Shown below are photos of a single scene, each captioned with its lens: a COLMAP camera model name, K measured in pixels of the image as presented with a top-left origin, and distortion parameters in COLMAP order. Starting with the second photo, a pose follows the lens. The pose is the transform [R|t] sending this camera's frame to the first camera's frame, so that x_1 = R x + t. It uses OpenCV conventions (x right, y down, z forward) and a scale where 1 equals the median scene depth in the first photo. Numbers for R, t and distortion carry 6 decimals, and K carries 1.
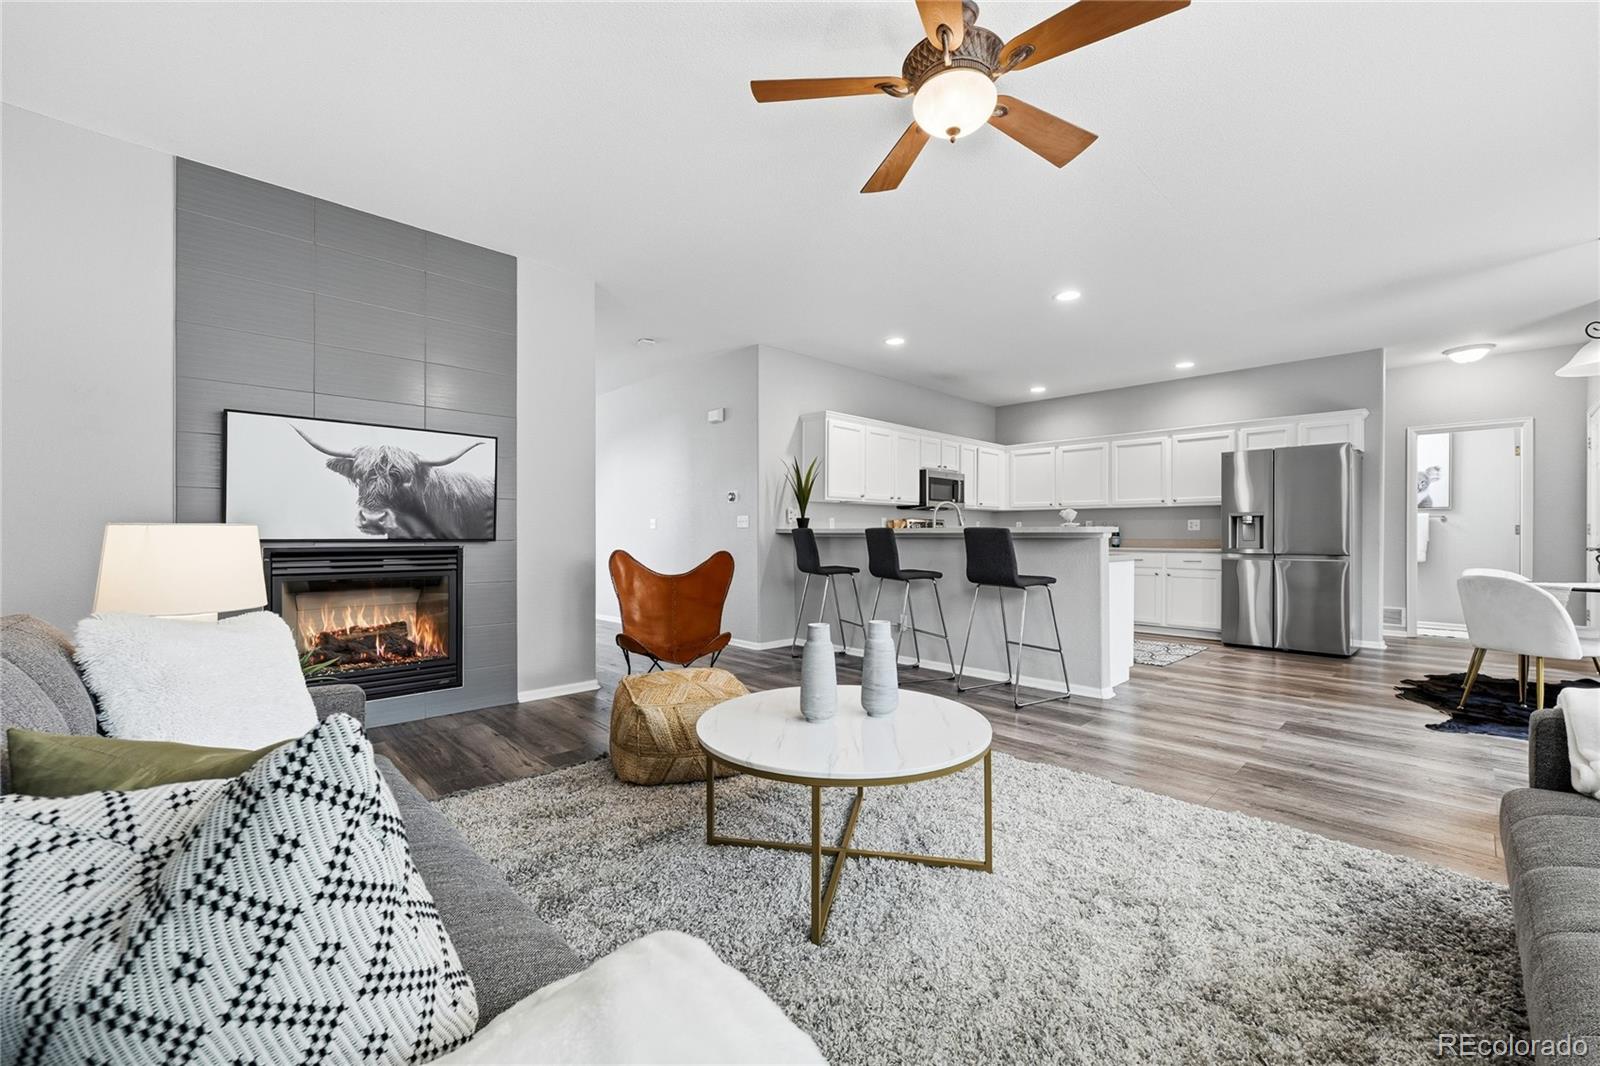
lens RADIAL K [[647.5, 0, 802.6], [0, 647.5, 533.8], [0, 0, 1]] dist [0.000752, -0.000447]
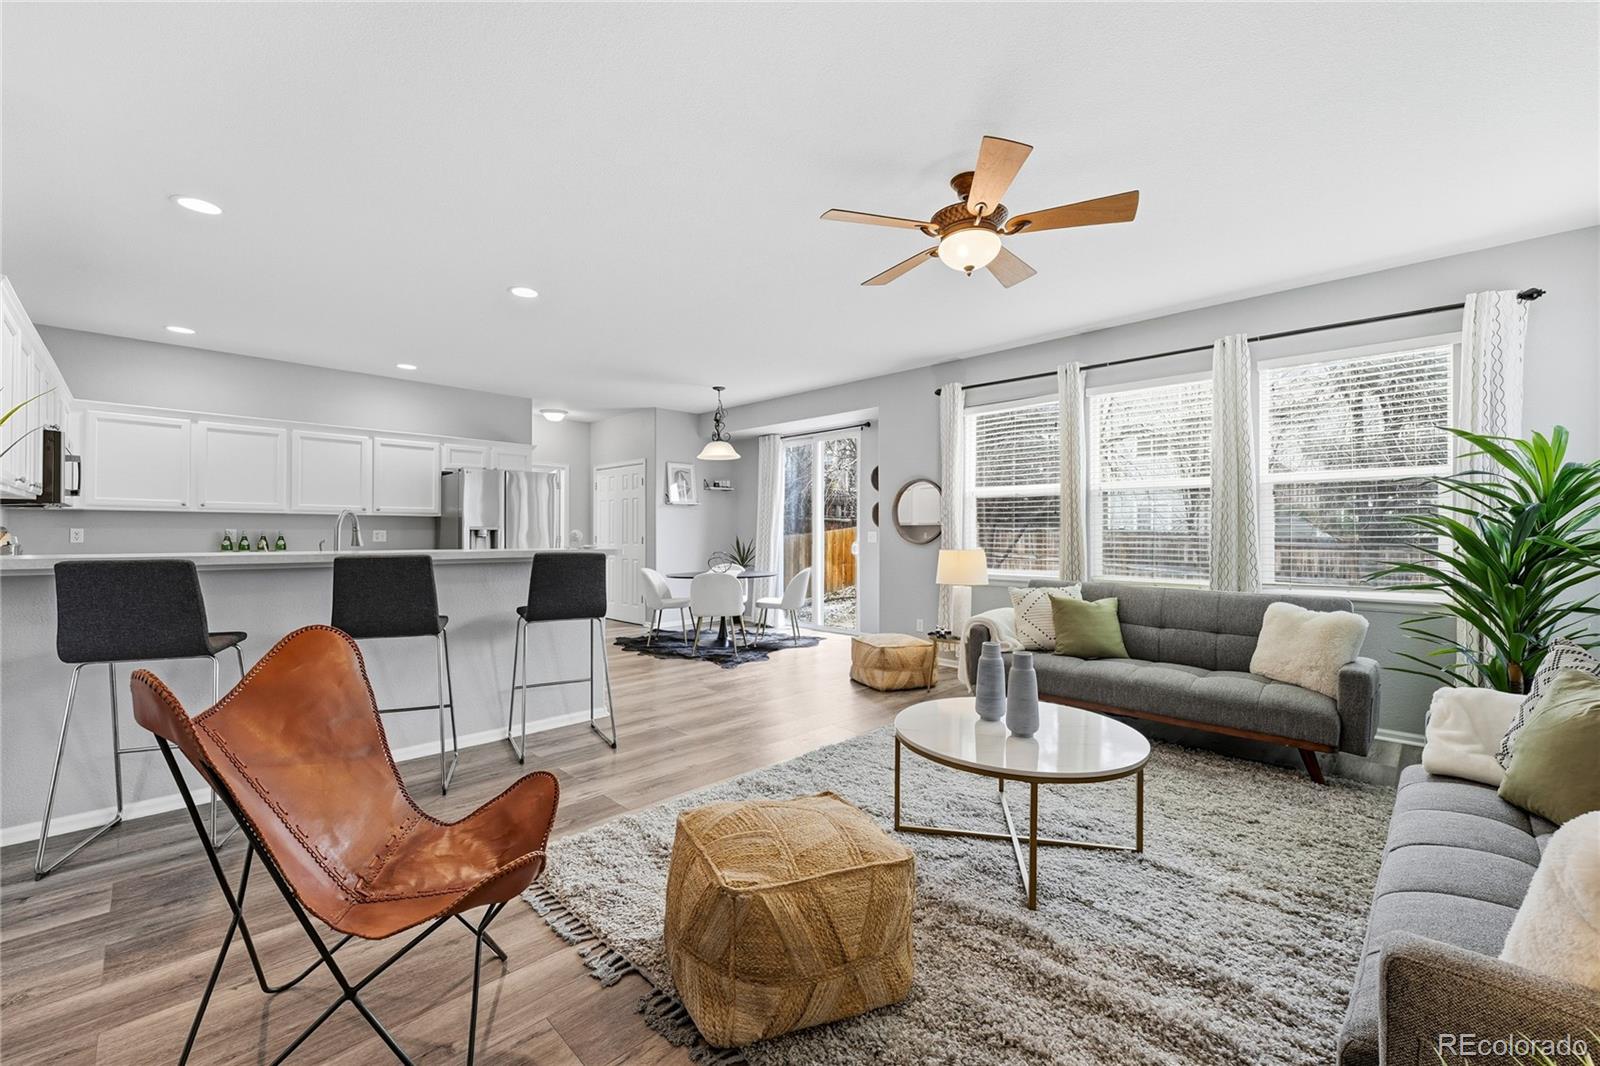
lens RADIAL K [[647.5, 0, 800.2], [0, 647.5, 527.3], [0, 0, 1]] dist [0.000752, -0.000447]
pose [[-0.015413, 0.007528, 0.999853, -0.387242], [-0.005074, 0.999958, -0.007607, -0.025573], [-0.999868, -0.005190, -0.015374, 0.480743]]
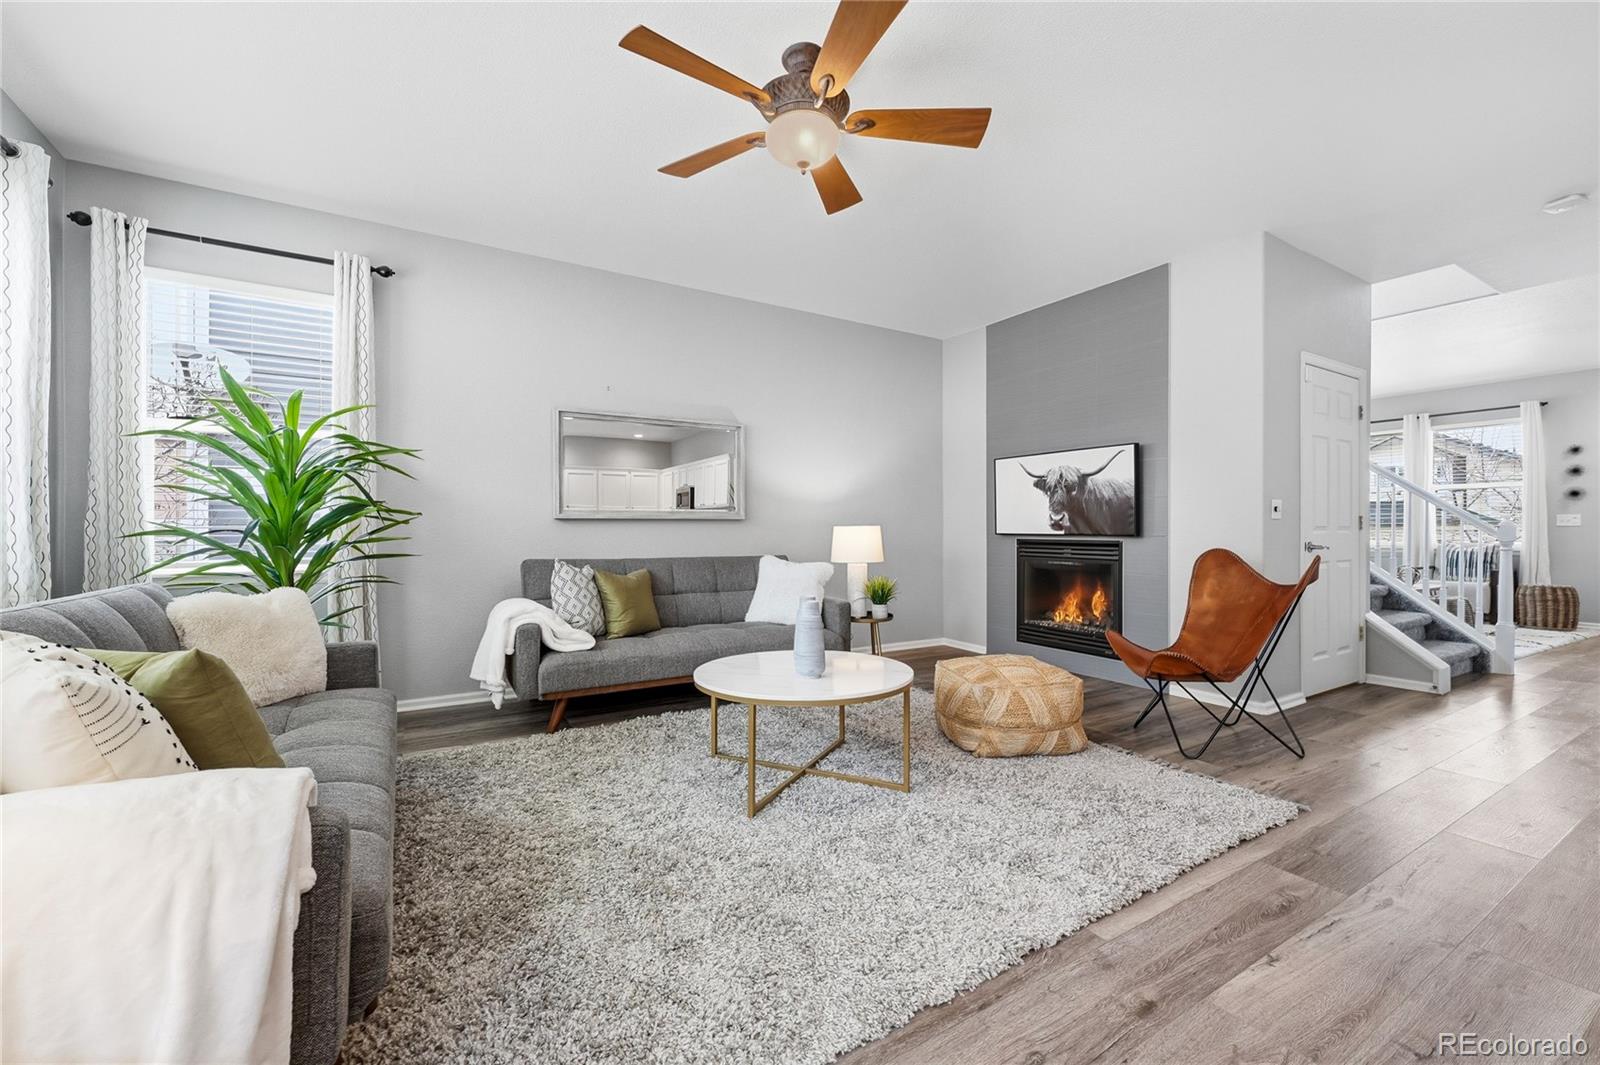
lens RADIAL K [[651.7, 0, 808.6], [0, 651.7, 533.2], [0, 0, 1]] dist [0.001847, 0.000308]
pose [[-0.221877, 0.003820, -0.975067, 0.461661], [-0.000708, 0.999991, 0.004078, 0.000642], [0.975074, 0.001595, -0.221872, 0.444600]]
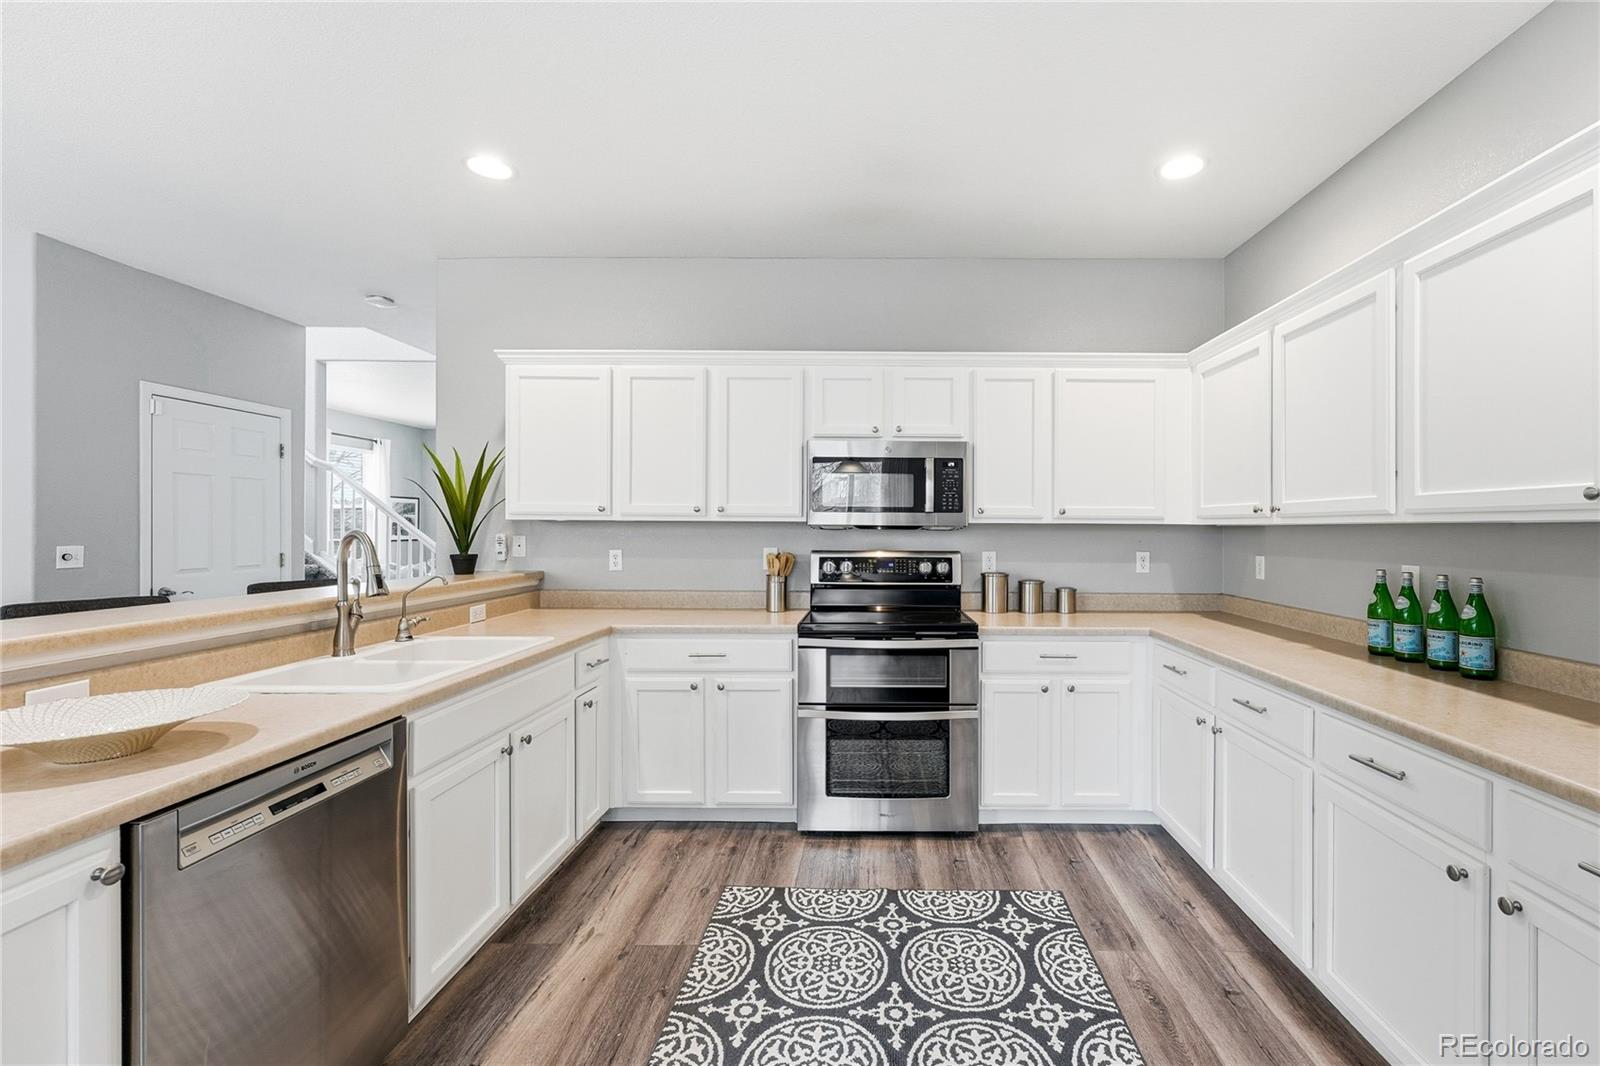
lens RADIAL K [[674.0, 0, 875.7], [0, 674.0, 532.0], [0, 0, 1]] dist [-0.001542, 0.000235]
pose [[0.712590, 0.005997, -0.701555, 0.626791], [-0.003830, 0.999982, 0.004659, -0.045901], [0.701570, -0.000633, 0.712600, 0.813288]]
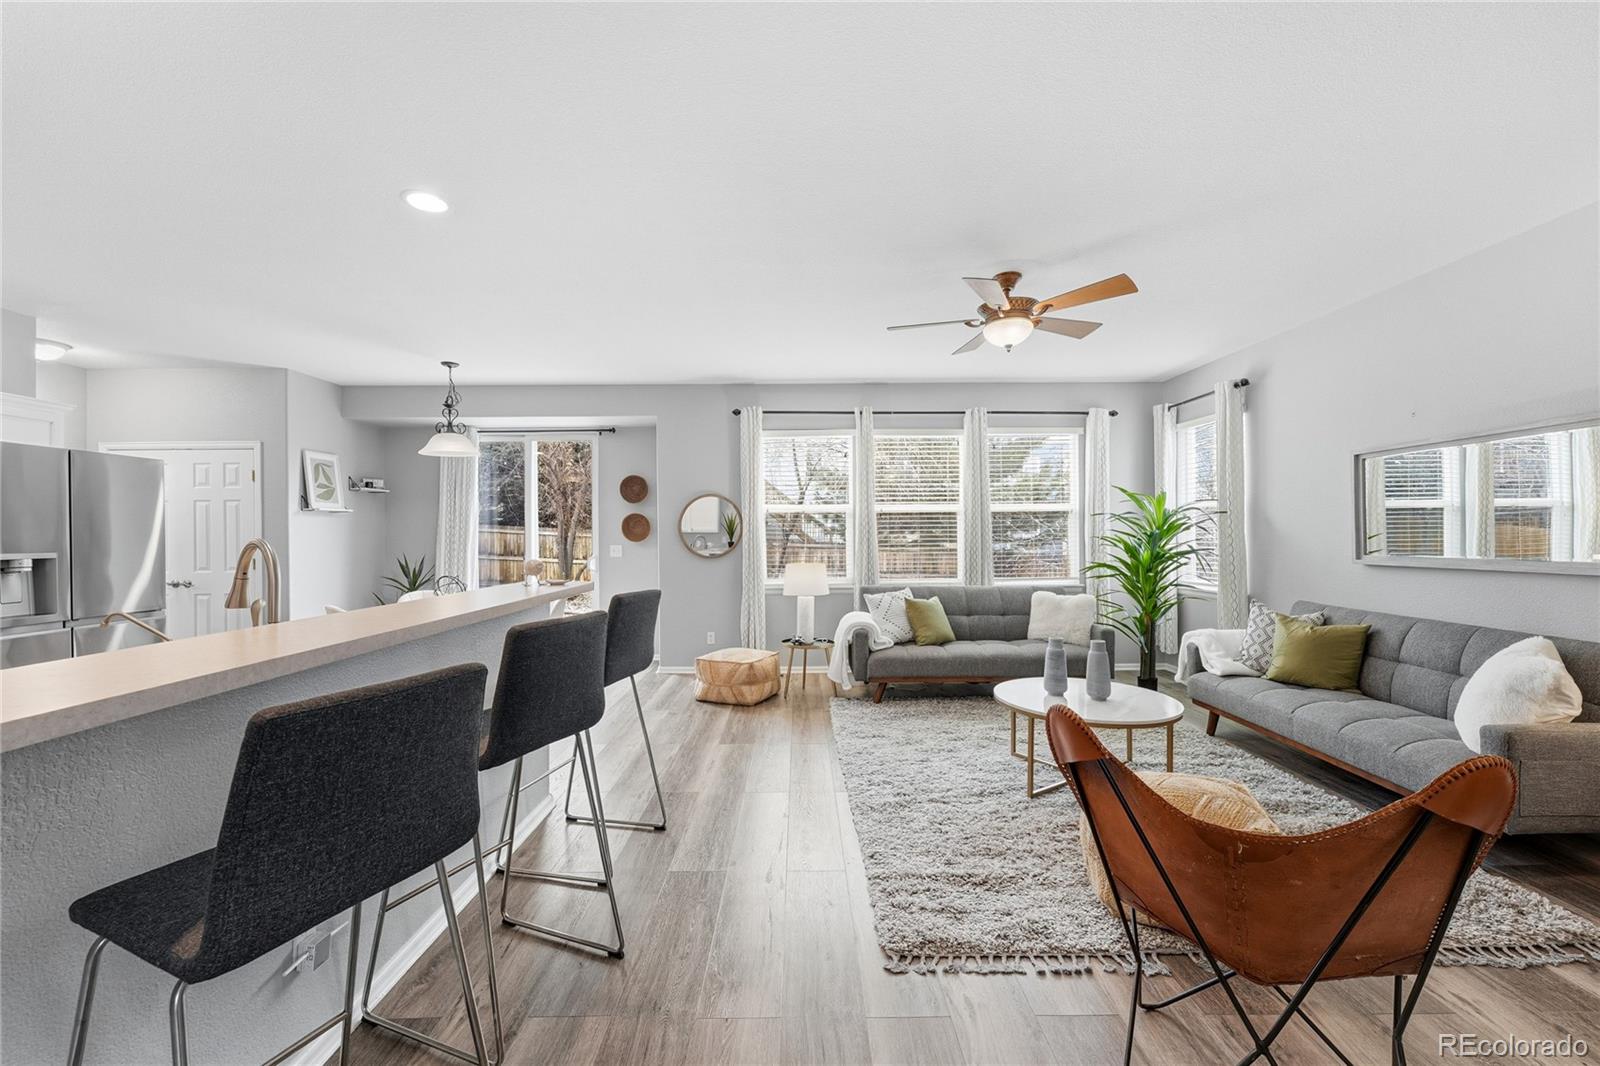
lens RADIAL K [[647.5, 0, 799.0], [0, 647.5, 533.6], [0, 0, 1]] dist [0.000752, -0.000447]
pose [[-0.719640, 0.003848, 0.694337, -0.194911], [0.004272, 0.999990, -0.001114, -0.045263], [-0.694334, 0.002164, -0.719649, 0.916458]]
